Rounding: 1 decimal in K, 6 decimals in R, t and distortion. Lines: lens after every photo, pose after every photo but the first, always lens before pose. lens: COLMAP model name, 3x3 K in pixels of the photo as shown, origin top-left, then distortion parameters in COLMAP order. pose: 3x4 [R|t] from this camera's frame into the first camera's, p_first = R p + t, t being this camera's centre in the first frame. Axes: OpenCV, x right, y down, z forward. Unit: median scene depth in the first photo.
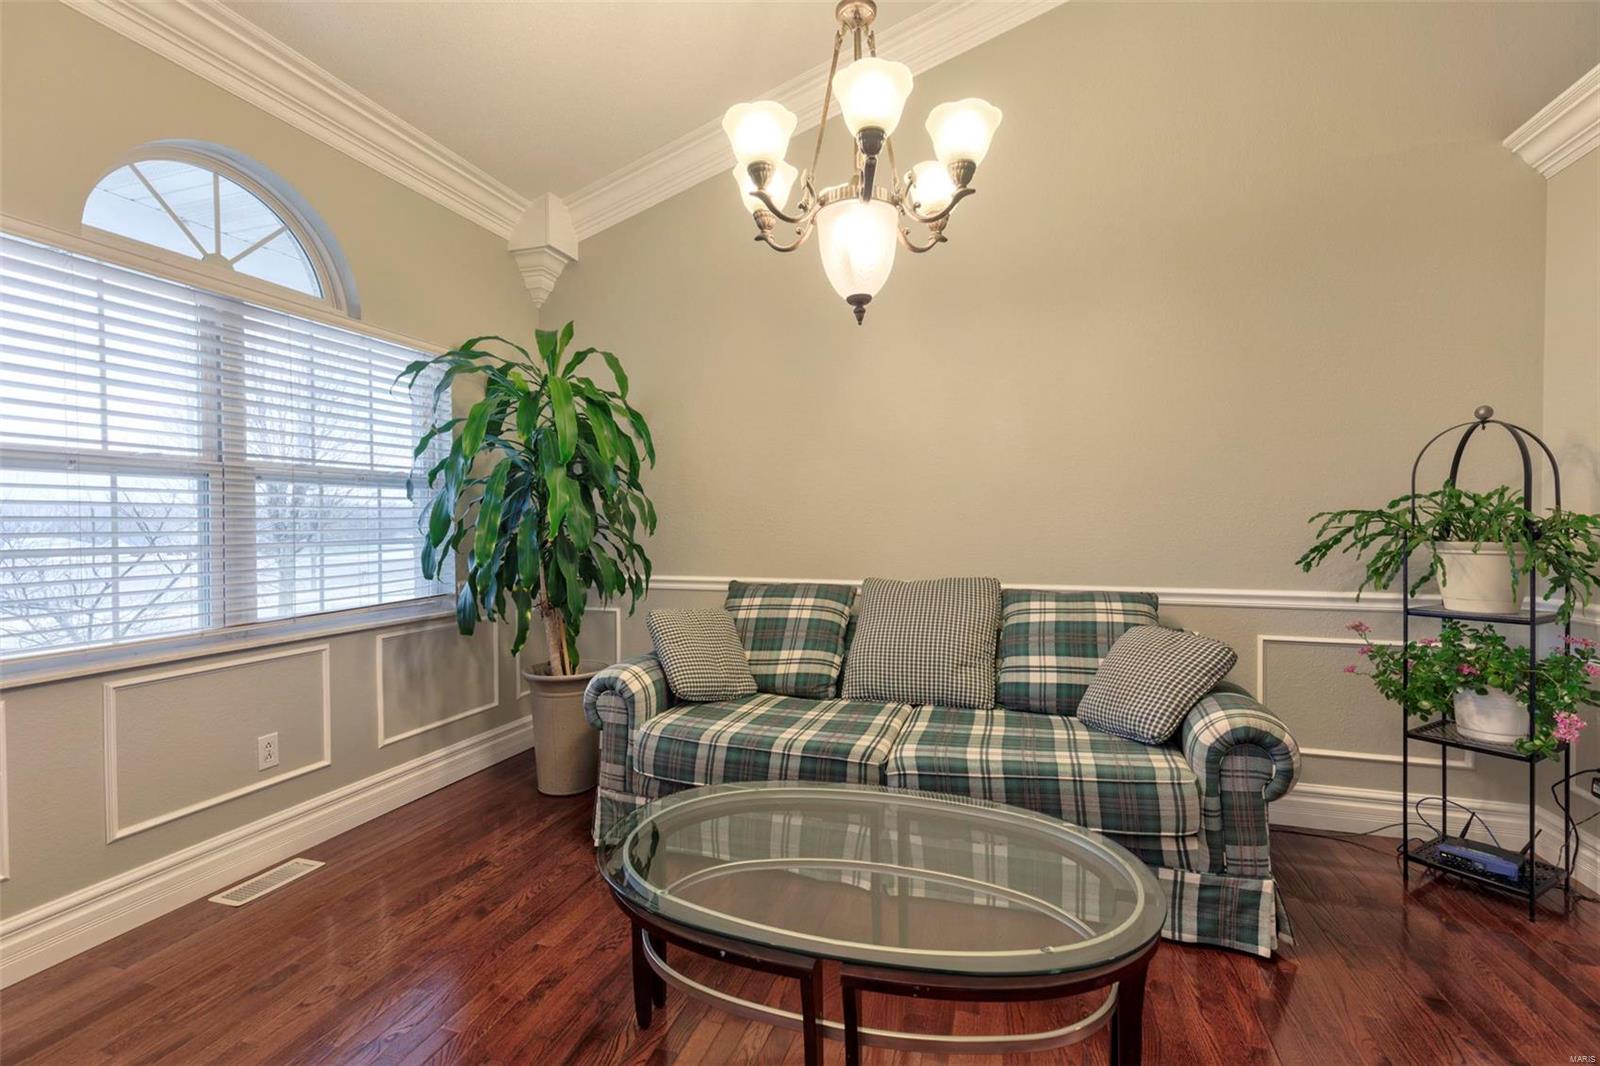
lens RADIAL K [[695.1, 0, 800.0], [0, 695.1, 533.0], [0, 0, 1]] dist [-0.012386, -0.000316]
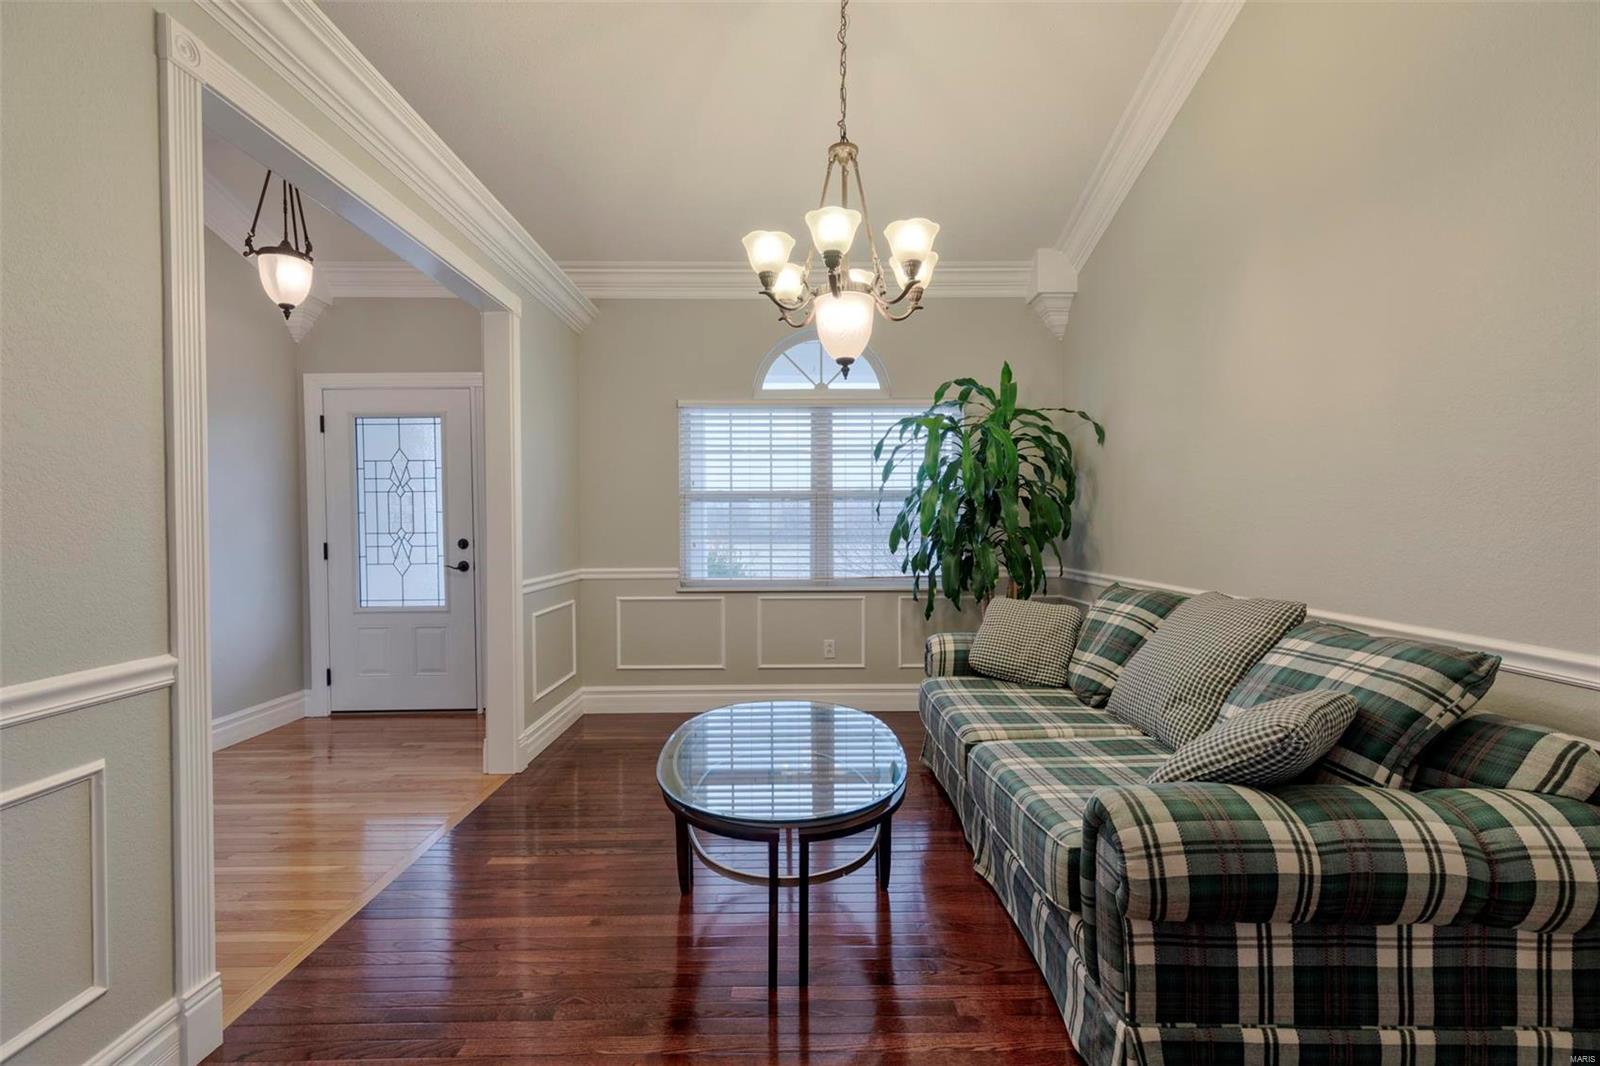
lens RADIAL K [[695.1, 0, 800.0], [0, 695.1, 533.0], [0, 0, 1]] dist [-0.012386, -0.000316]
pose [[0.318054, 0.019250, -0.947877, 0.996043], [-0.011269, 0.999800, 0.016523, -0.021805], [0.948006, 0.005426, 0.318208, 0.344665]]
